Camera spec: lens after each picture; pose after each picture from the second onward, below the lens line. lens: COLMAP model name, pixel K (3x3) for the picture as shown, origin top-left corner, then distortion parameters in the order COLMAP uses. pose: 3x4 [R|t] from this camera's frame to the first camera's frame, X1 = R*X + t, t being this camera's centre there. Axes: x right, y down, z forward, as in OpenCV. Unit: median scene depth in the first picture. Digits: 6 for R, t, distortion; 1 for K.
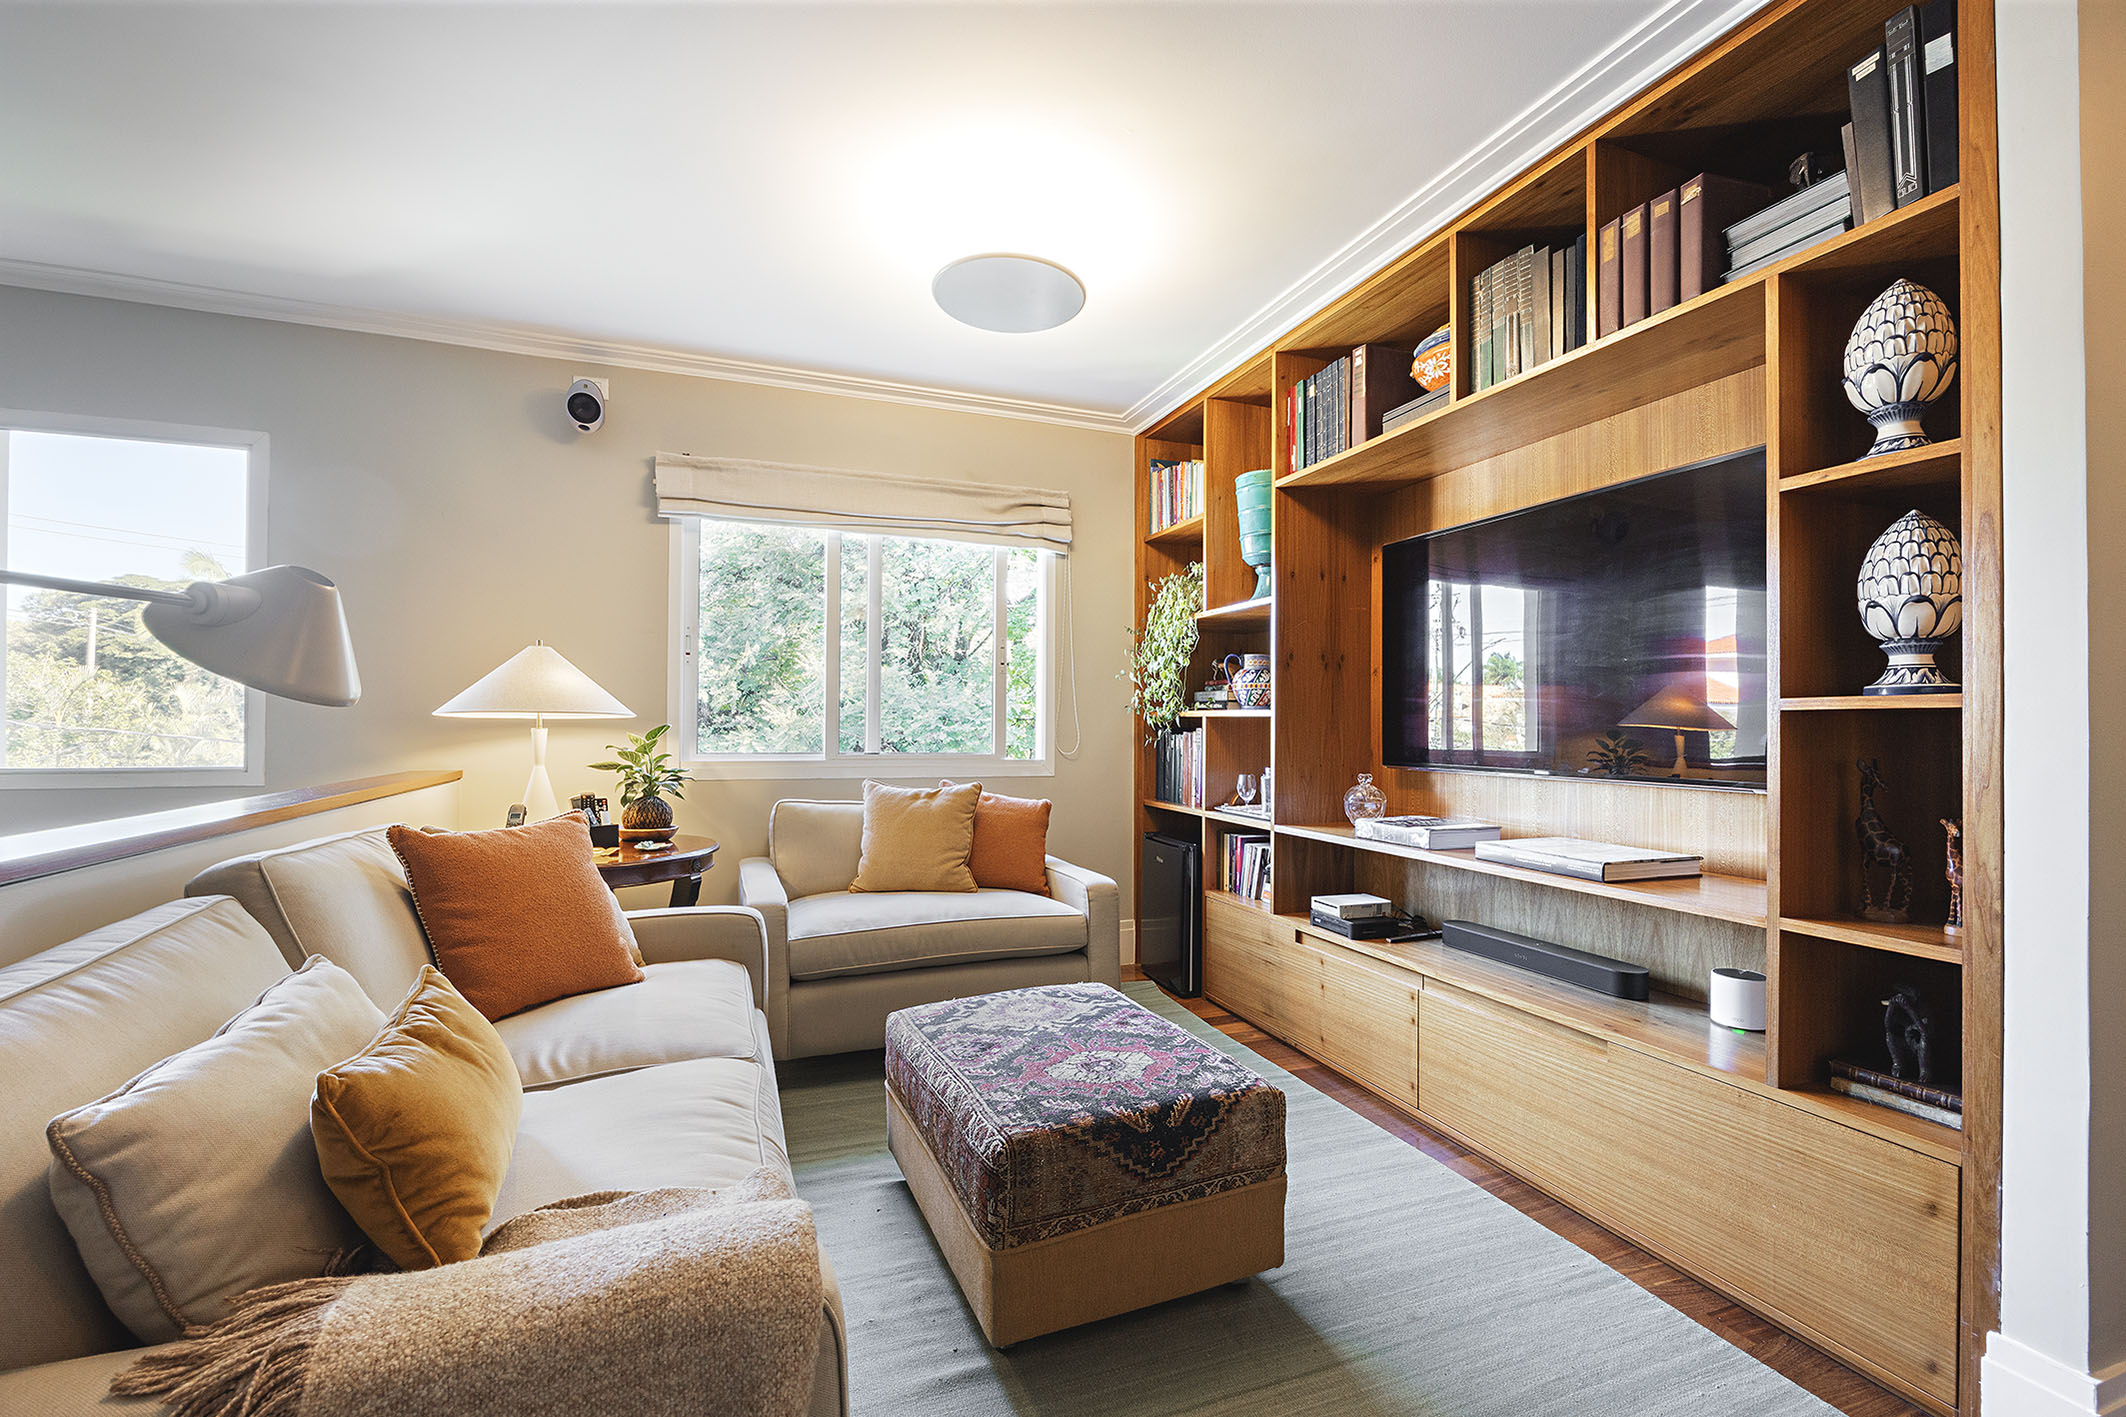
lens RADIAL K [[853.3, 0, 1064.6], [0, 853.3, 720.2], [0, 0, 1]] dist [-0.008214, 0.000127]
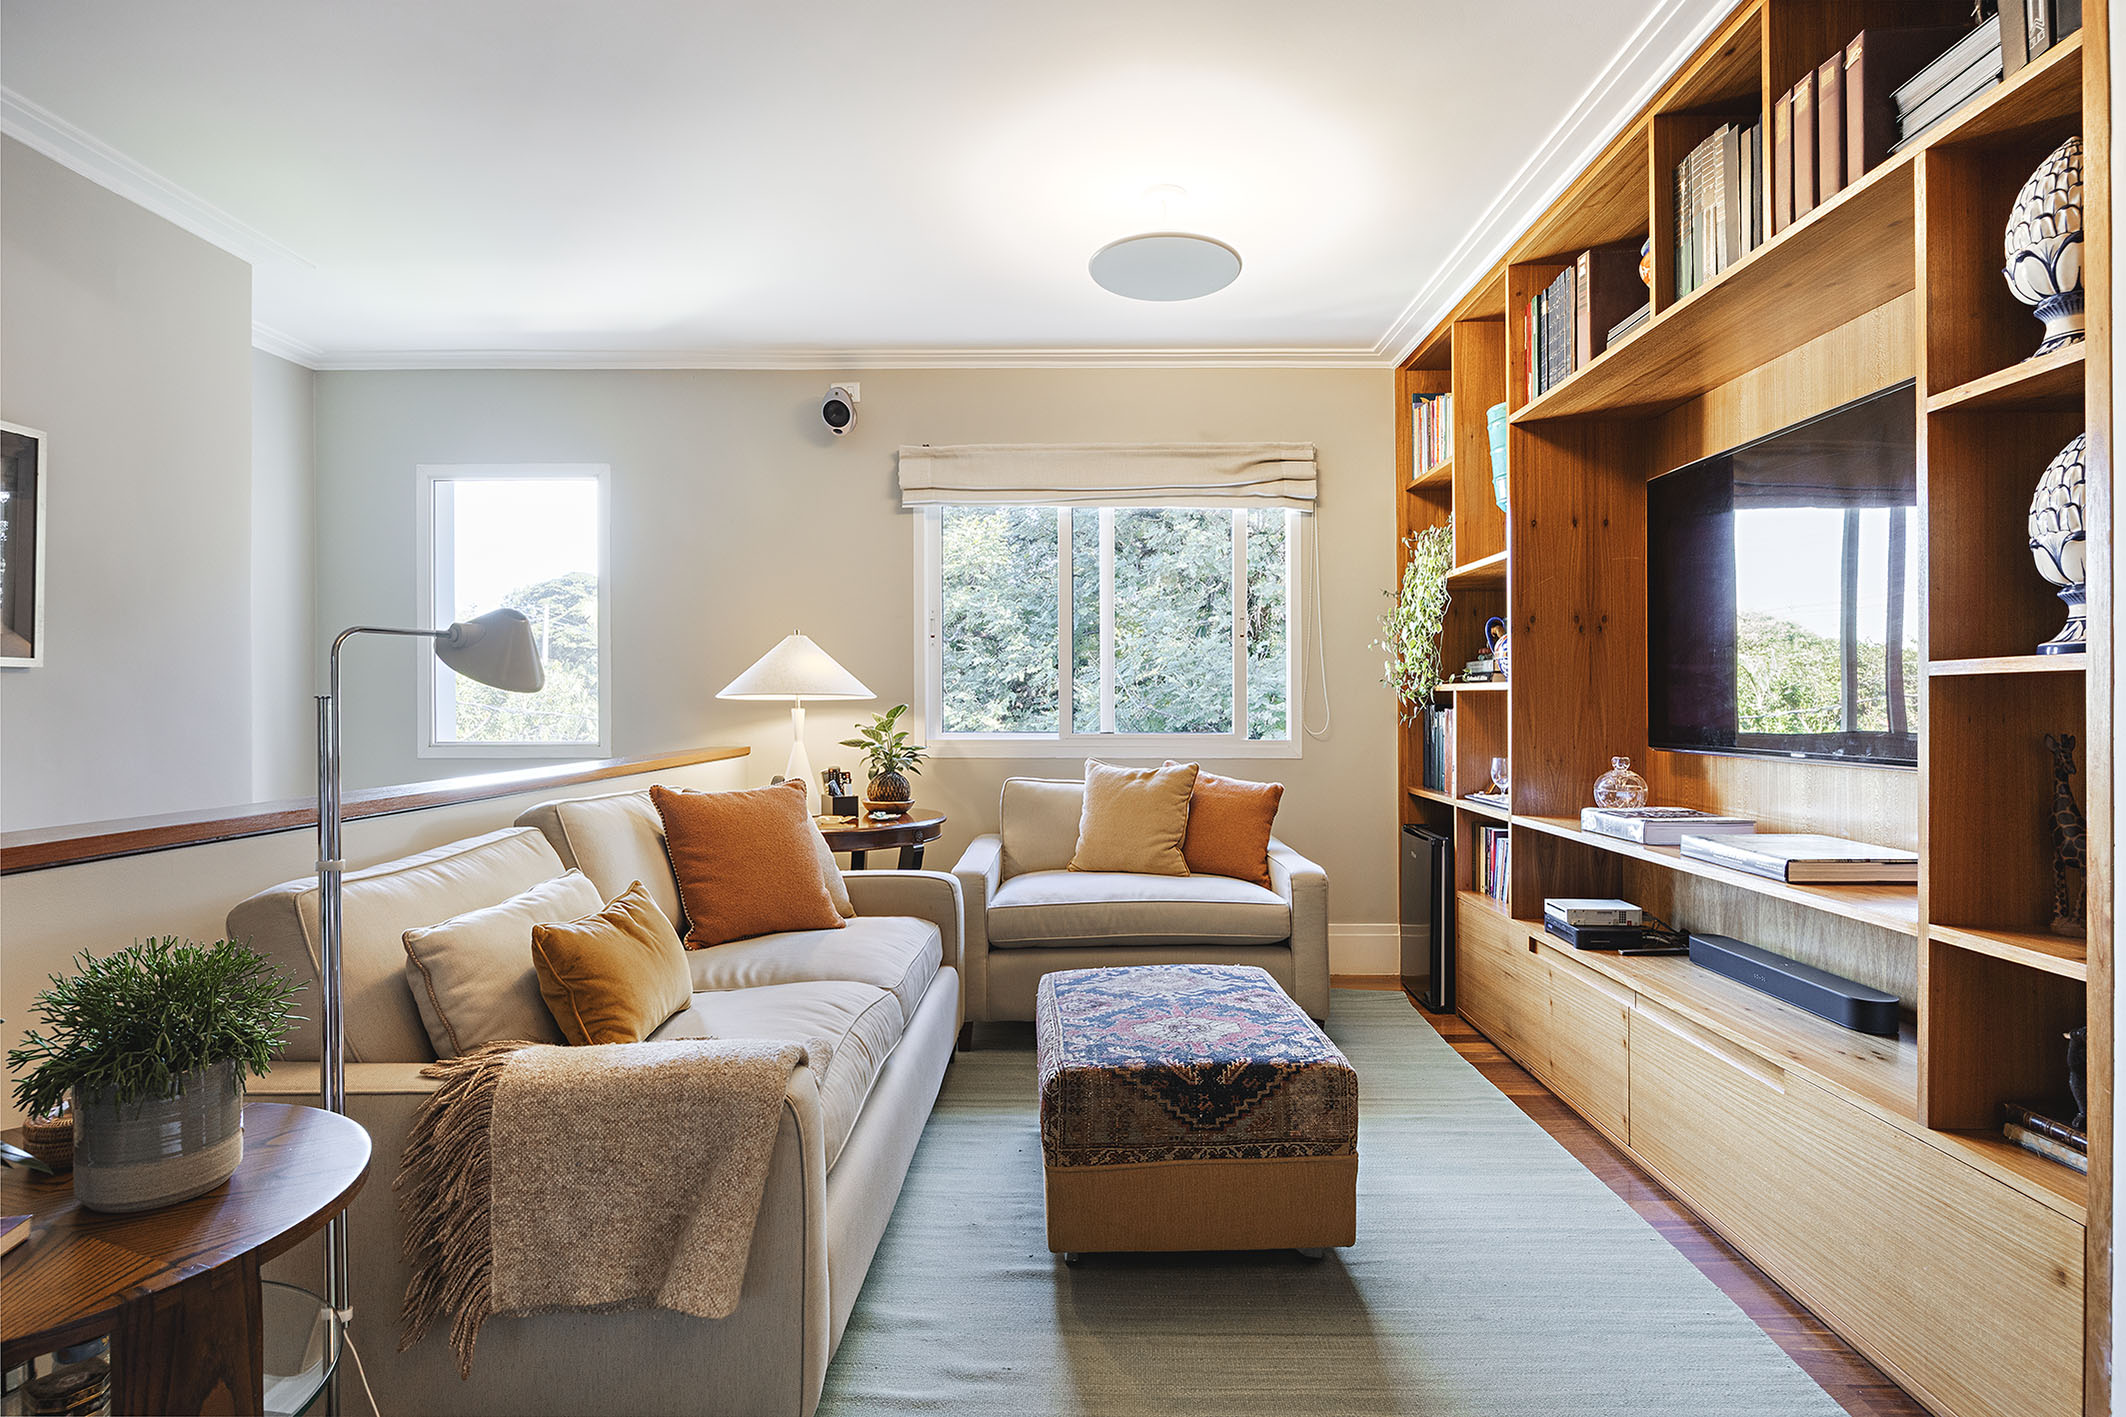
lens RADIAL K [[1027.2, 0, 1100.1], [0, 1027.2, 710.8], [0, 0, 1]] dist [-0.003882, -0.000881]
pose [[0.934906, -0.005515, -0.354852, 0.284815], [0.009777, 0.999900, 0.010218, 0.002860], [0.354760, -0.013022, 0.934867, -0.148567]]
